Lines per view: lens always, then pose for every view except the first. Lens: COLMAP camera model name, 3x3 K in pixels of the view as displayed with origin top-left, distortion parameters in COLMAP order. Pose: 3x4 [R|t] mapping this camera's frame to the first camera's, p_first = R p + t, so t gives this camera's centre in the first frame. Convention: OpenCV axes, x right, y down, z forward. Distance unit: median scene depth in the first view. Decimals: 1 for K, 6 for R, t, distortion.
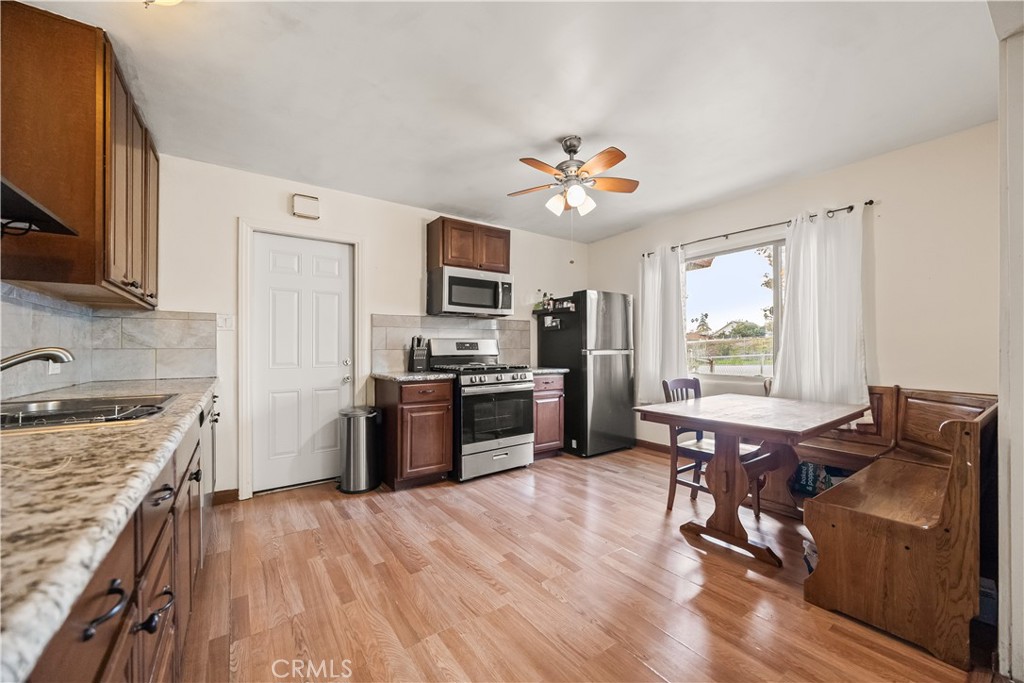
lens RADIAL K [[398.0, 0, 514.0], [0, 398.0, 342.8], [0, 0, 1]] dist [0.000518, -0.000057]
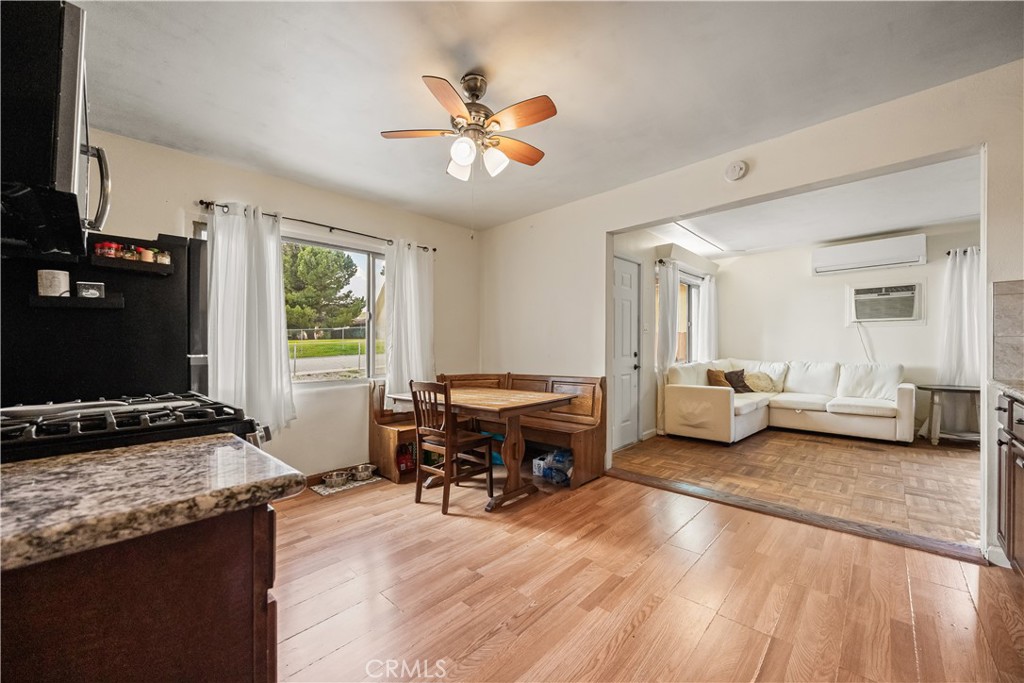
lens RADIAL K [[398.0, 0, 517.7], [0, 398.0, 347.9], [0, 0, 1]] dist [0.000518, -0.000057]
pose [[-0.200866, 0.010384, 0.979564, -0.564416], [0.007188, 0.999933, -0.009125, 0.022744], [-0.979592, 0.005208, -0.200927, 0.956690]]
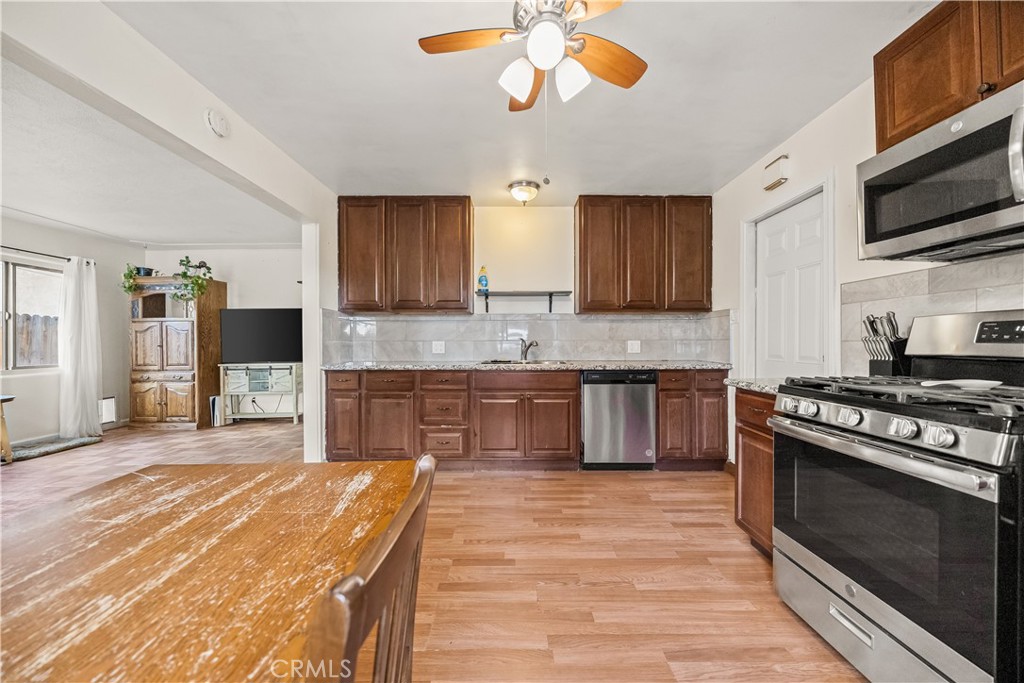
lens RADIAL K [[398.0, 0, 515.4], [0, 398.0, 342.0], [0, 0, 1]] dist [0.000518, -0.000057]
pose [[-0.573769, 0.009096, -0.818967, 0.547194], [0.009735, 0.999943, 0.004286, 0.011925], [0.818959, -0.005513, -0.573825, 1.146613]]
